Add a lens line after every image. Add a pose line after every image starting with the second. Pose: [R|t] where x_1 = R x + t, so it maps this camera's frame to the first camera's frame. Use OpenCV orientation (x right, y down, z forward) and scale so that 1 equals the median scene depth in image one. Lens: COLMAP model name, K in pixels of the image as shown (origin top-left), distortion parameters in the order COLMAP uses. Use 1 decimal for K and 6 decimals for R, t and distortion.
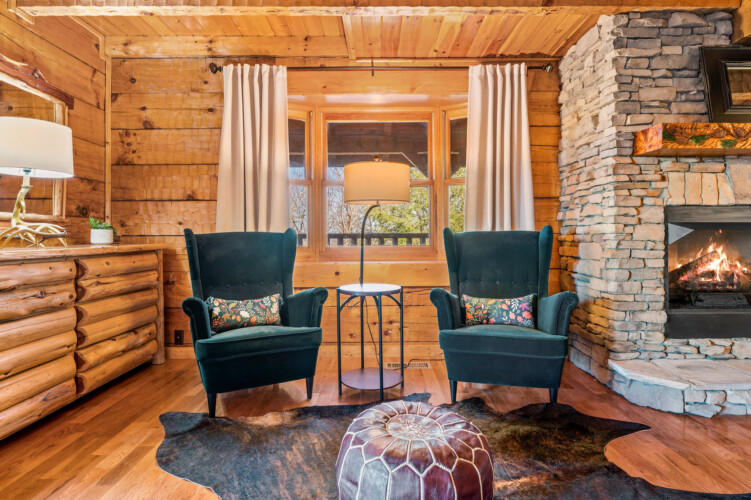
lens RADIAL K [[406.1, 0, 384.1], [0, 406.1, 233.4], [0, 0, 1]] dist [-0.003864, 0.000573]
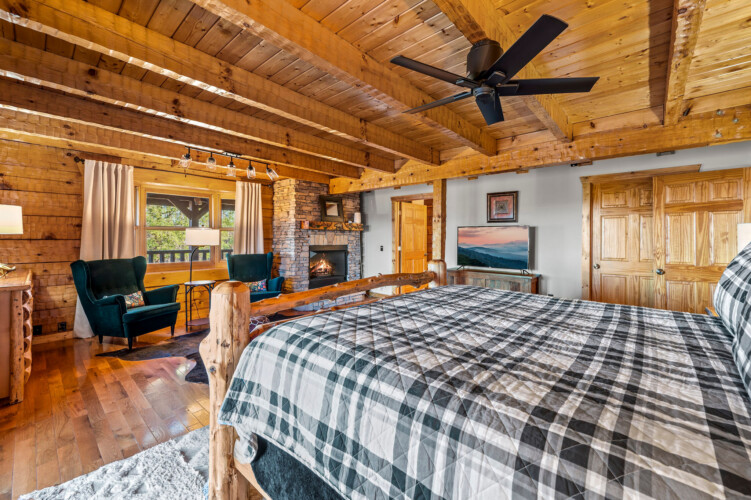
lens RADIAL K [[300.3, 0, 382.9], [0, 300.3, 237.7], [0, 0, 1]] dist [-0.001107, 0.000024]
pose [[0.661633, 0.008698, 0.749778, -0.574583], [-0.012641, 0.999920, -0.000445, -0.121051], [-0.749722, -0.009183, 0.661690, -0.823820]]
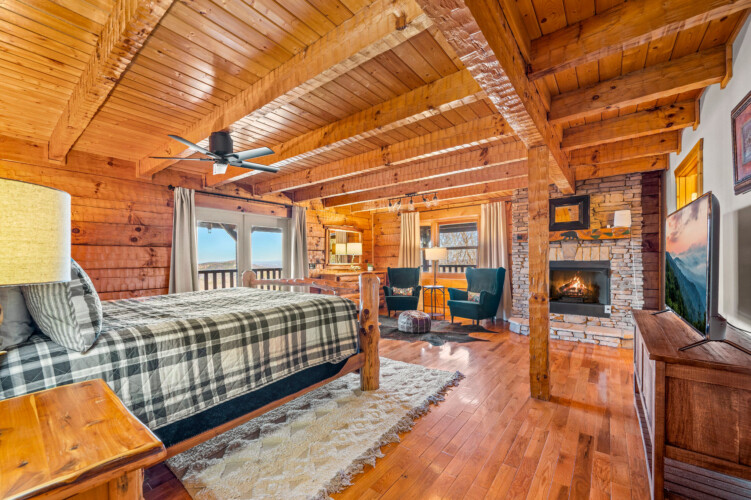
lens RADIAL K [[300.3, 0, 377.7], [0, 300.3, 256.8], [0, 0, 1]] dist [-0.001107, 0.000024]
pose [[0.787883, -0.008818, -0.615761, 0.994564], [0.010272, 0.999947, -0.001177, -0.093718], [0.615739, -0.005398, 0.787932, -1.050390]]
